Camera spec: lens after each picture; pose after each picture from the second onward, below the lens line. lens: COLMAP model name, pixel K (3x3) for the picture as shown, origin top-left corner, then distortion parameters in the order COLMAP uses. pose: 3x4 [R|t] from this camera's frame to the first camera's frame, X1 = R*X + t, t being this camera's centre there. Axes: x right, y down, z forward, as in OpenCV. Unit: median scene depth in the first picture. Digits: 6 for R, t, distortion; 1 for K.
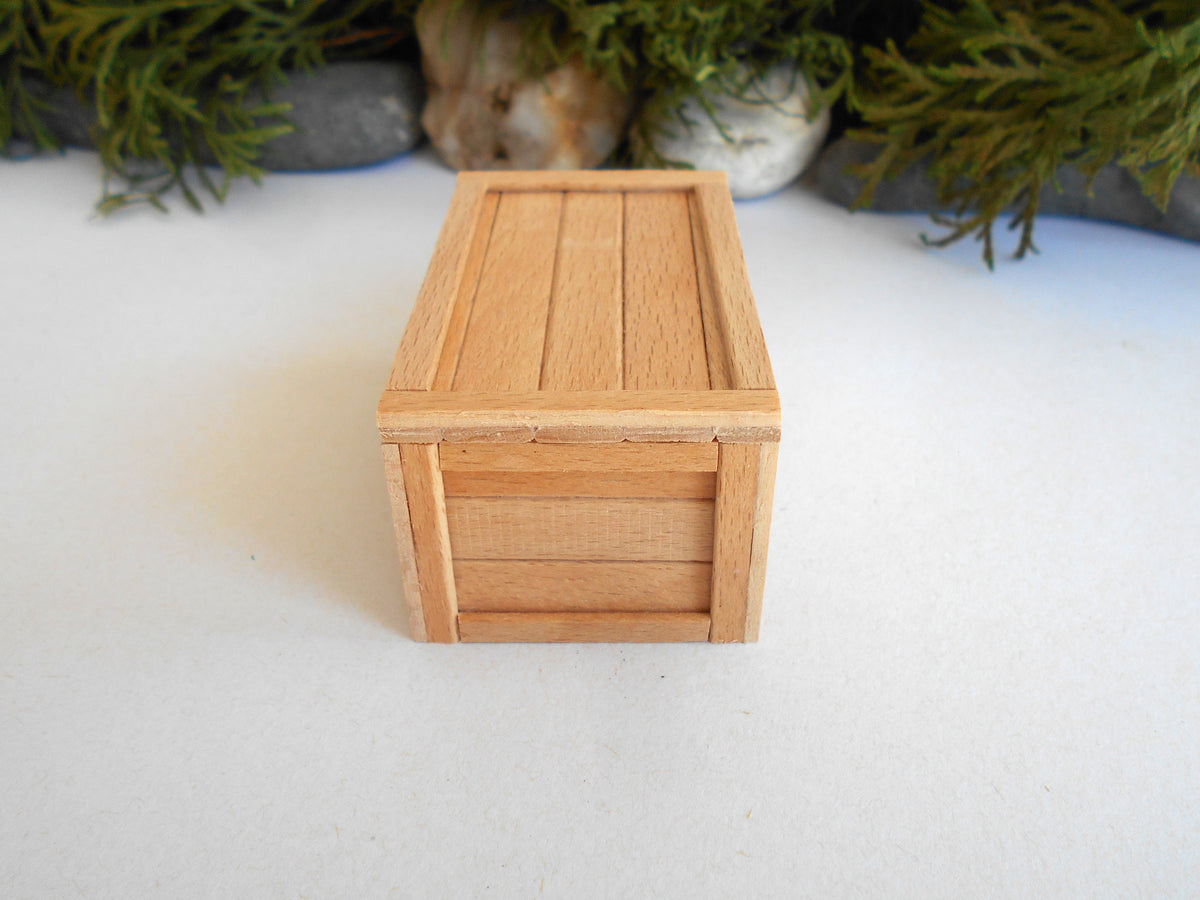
lens RADIAL K [[1028.4, 0, 600.0], [0, 1028.4, 450.0], [0, 0, 1]] dist [-0.015813, 0.010805]
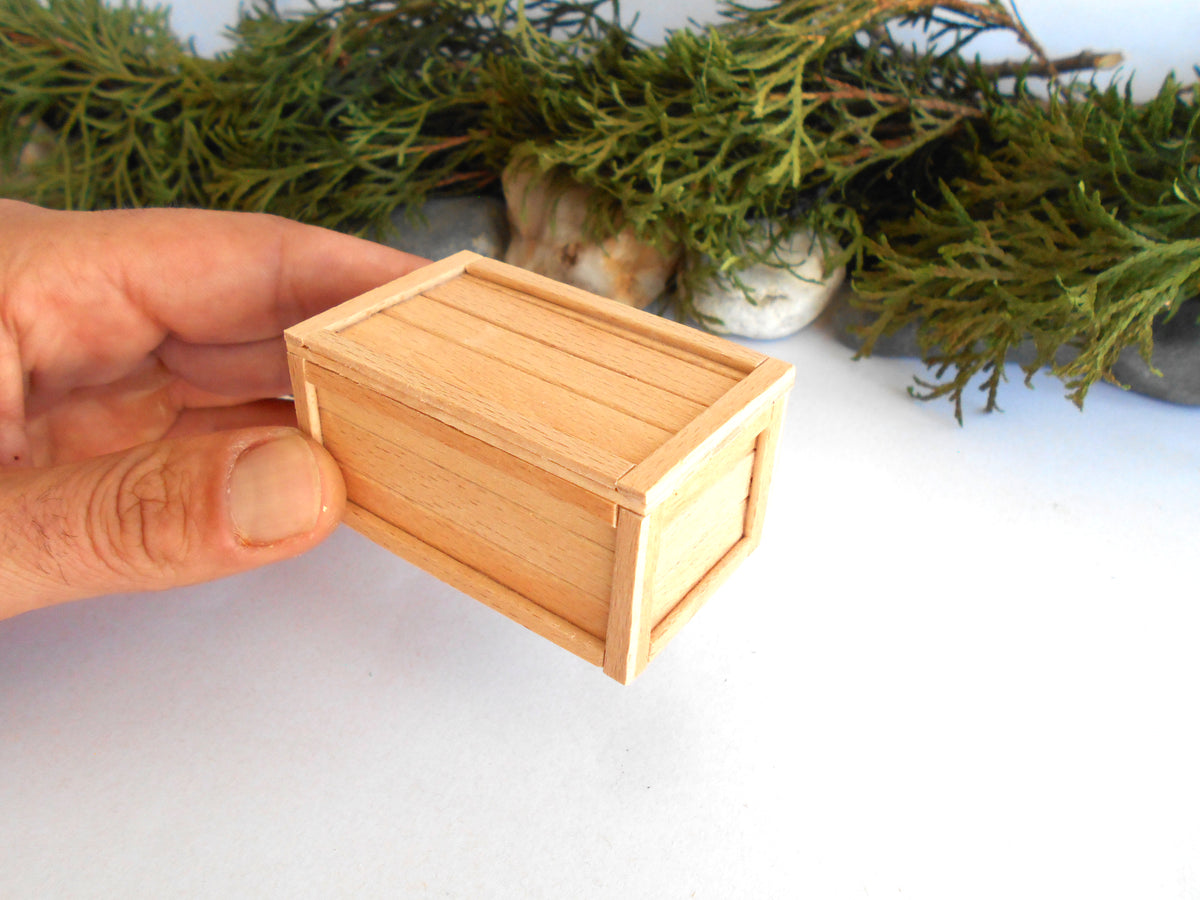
lens RADIAL K [[1028.4, 0, 600.0], [0, 1028.4, 450.0], [0, 0, 1]] dist [-0.015813, 0.010805]
pose [[0.995730, 0.033733, -0.085934, 0.055027], [-0.030152, 0.998635, 0.042638, -0.169029], [0.087255, -0.039865, 0.995388, -0.228817]]
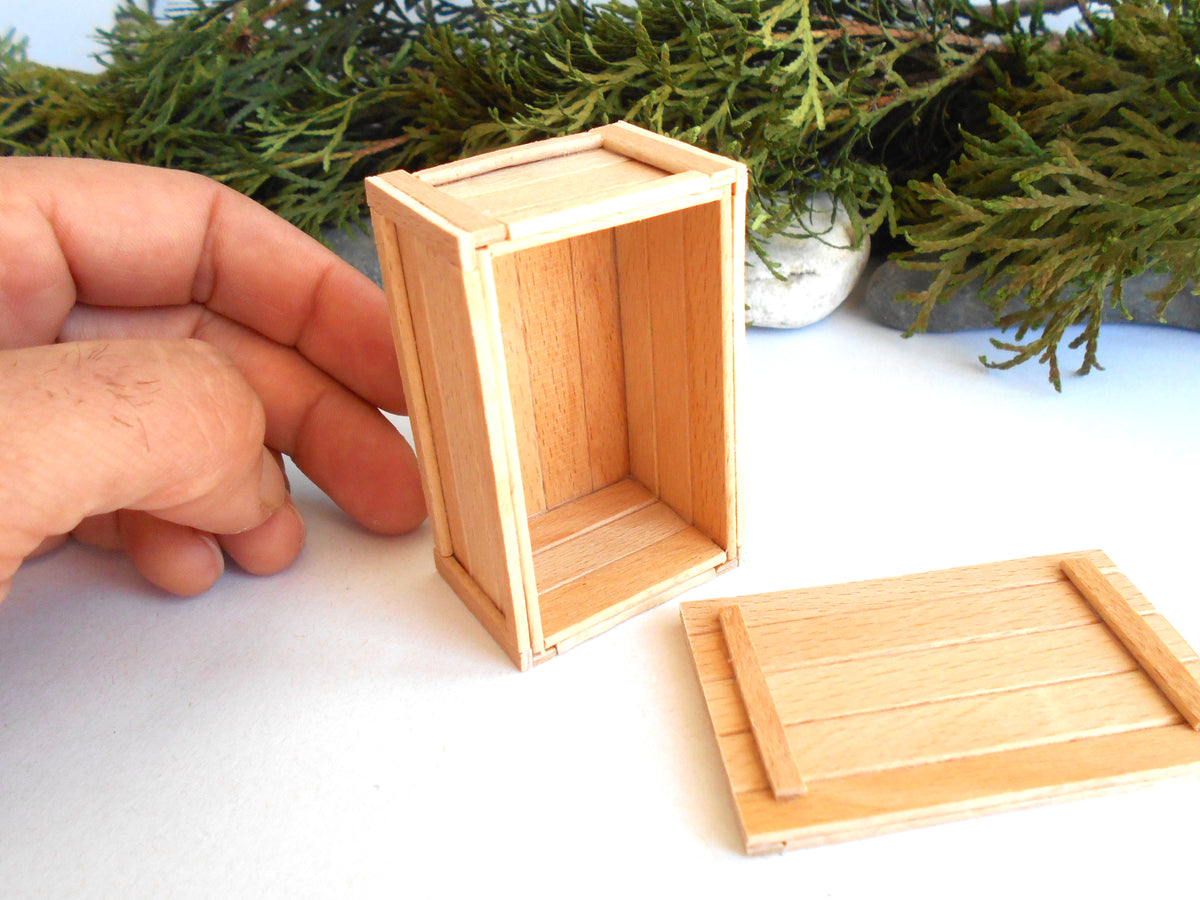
lens RADIAL K [[1028.4, 0, 600.0], [0, 1028.4, 450.0], [0, 0, 1]] dist [-0.015813, 0.010805]
pose [[0.996914, -0.078030, 0.008567, -0.070391], [0.078414, 0.994957, -0.062542, -0.082852], [-0.003643, 0.063021, 0.998006, 0.007863]]
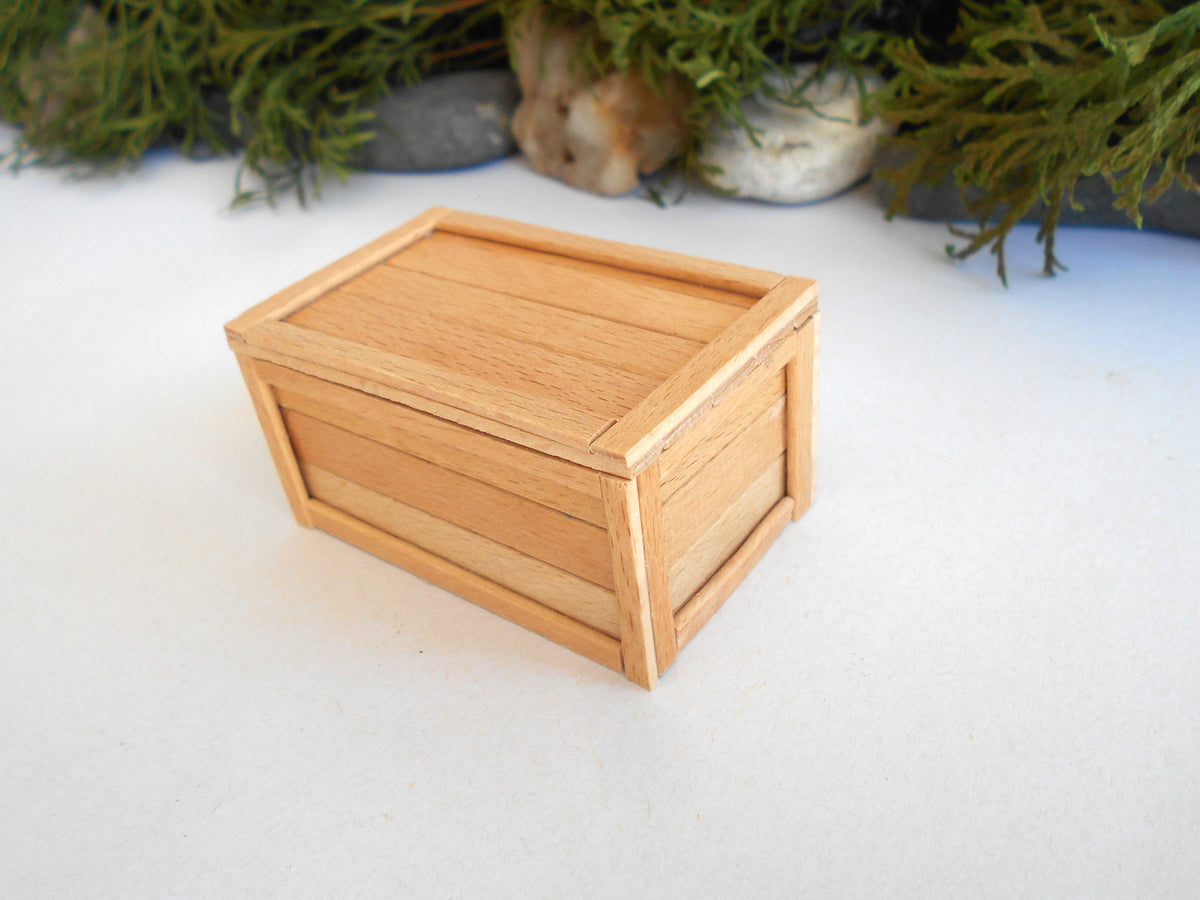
lens RADIAL K [[1028.4, 0, 600.0], [0, 1028.4, 450.0], [0, 0, 1]] dist [-0.015813, 0.010805]
pose [[0.949683, 0.086440, -0.301049, 0.296722], [-0.084571, 0.996231, 0.019263, -0.014506], [0.301579, 0.007167, 0.953414, 0.012871]]
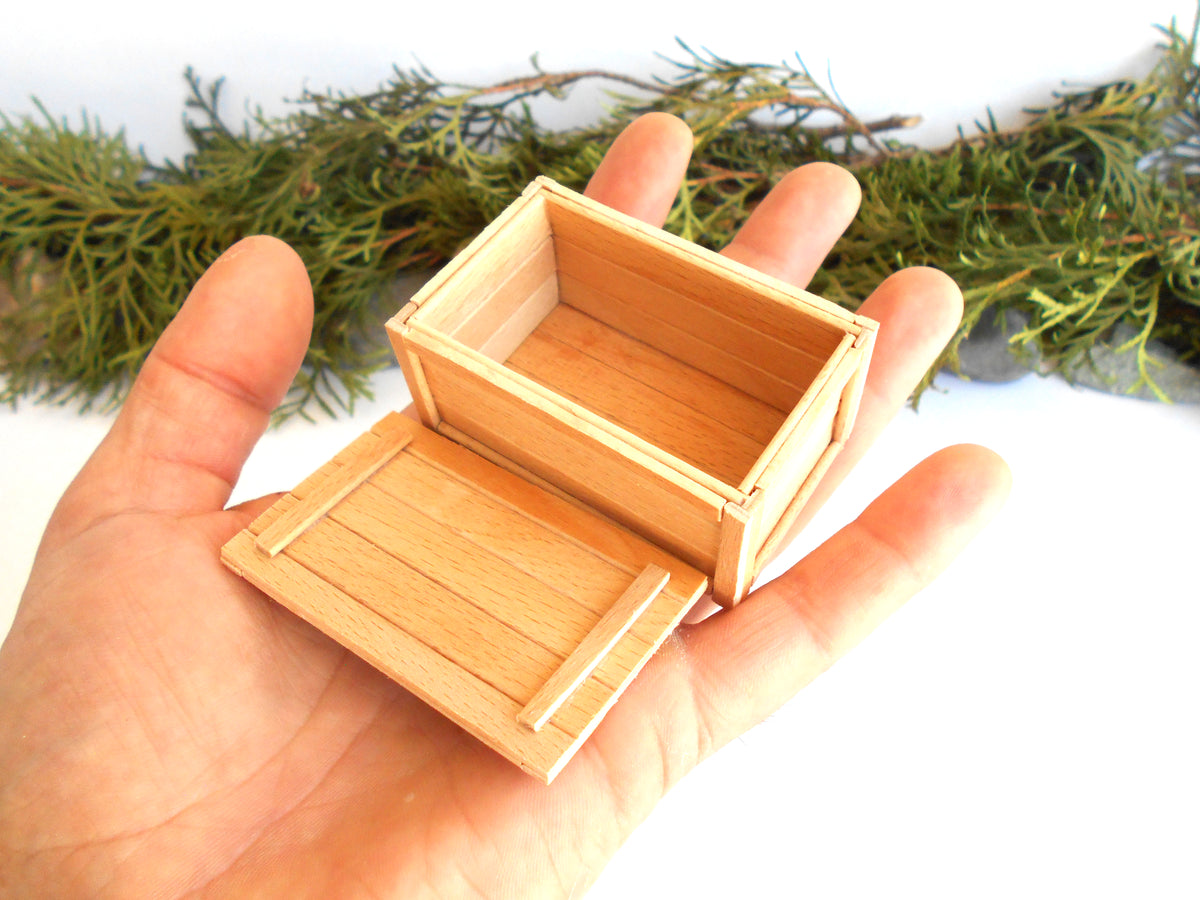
lens RADIAL K [[1020.1, 0, 600.0], [0, 1020.1, 450.0], [0, 0, 1]] dist [-0.018136, 0.005869]
pose [[0.994353, -0.105135, 0.014484, -0.019102], [0.102773, 0.987956, 0.115672, -0.328000], [-0.026470, -0.113530, 0.993182, -0.555720]]
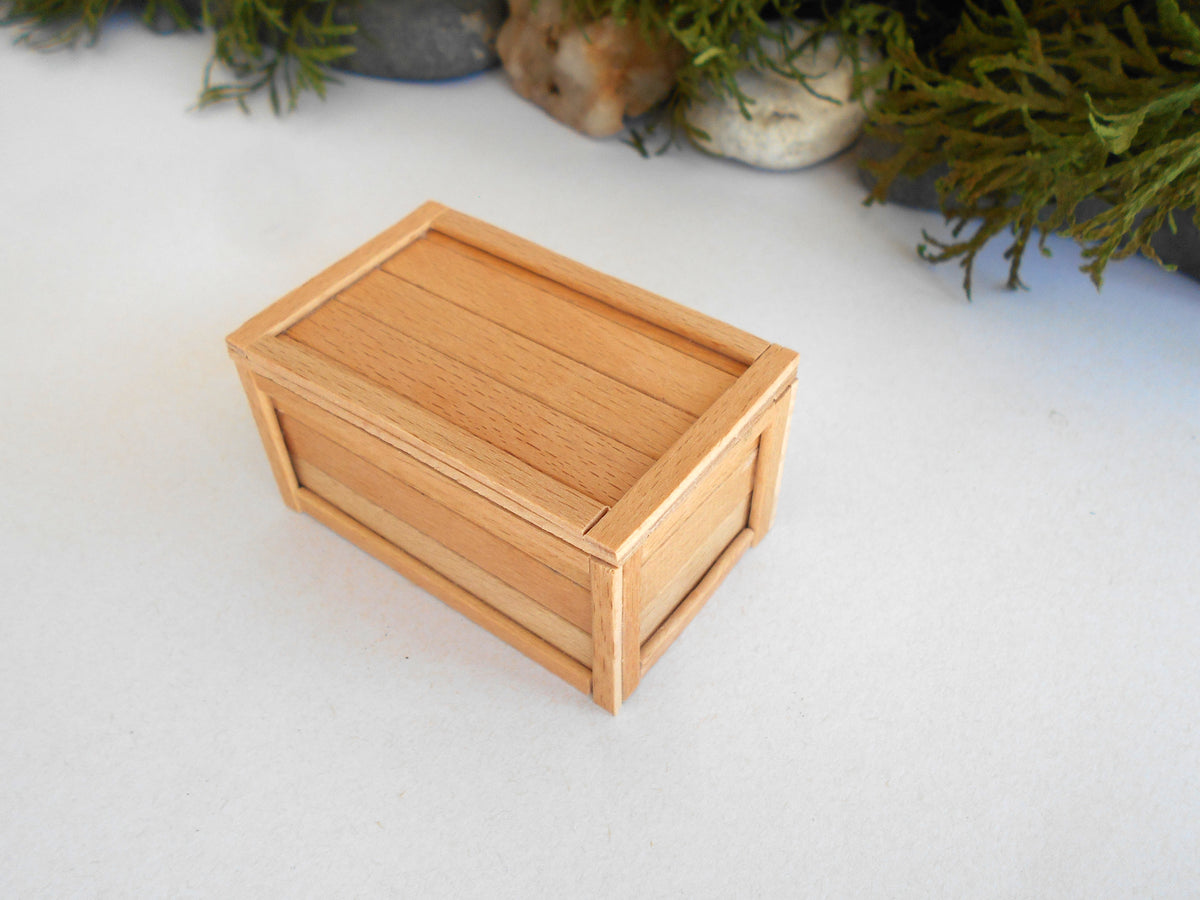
lens RADIAL K [[1028.4, 0, 600.0], [0, 1028.4, 450.0], [0, 0, 1]] dist [-0.015813, 0.010805]
pose [[0.955227, 0.201357, -0.216789, 0.262088], [-0.162572, 0.969380, 0.184043, -0.145182], [0.247210, -0.140559, 0.958713, -0.027905]]
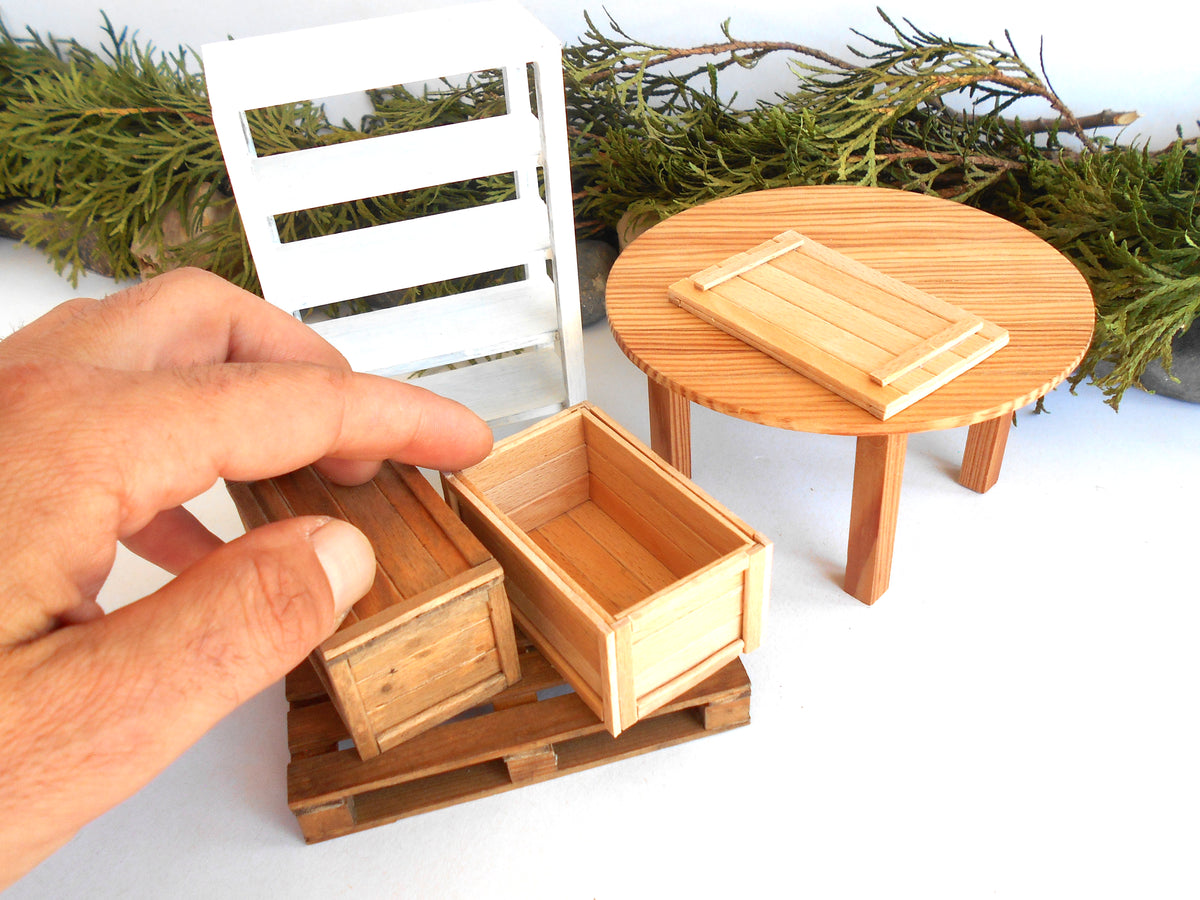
lens RADIAL K [[1020.1, 0, 600.0], [0, 1020.1, 450.0], [0, 0, 1]] dist [-0.018136, 0.005869]
pose [[0.995298, 0.004843, -0.096739, -0.069730], [-0.000660, 0.999065, 0.043224, -0.185303], [0.096858, -0.042957, 0.994371, -0.483883]]
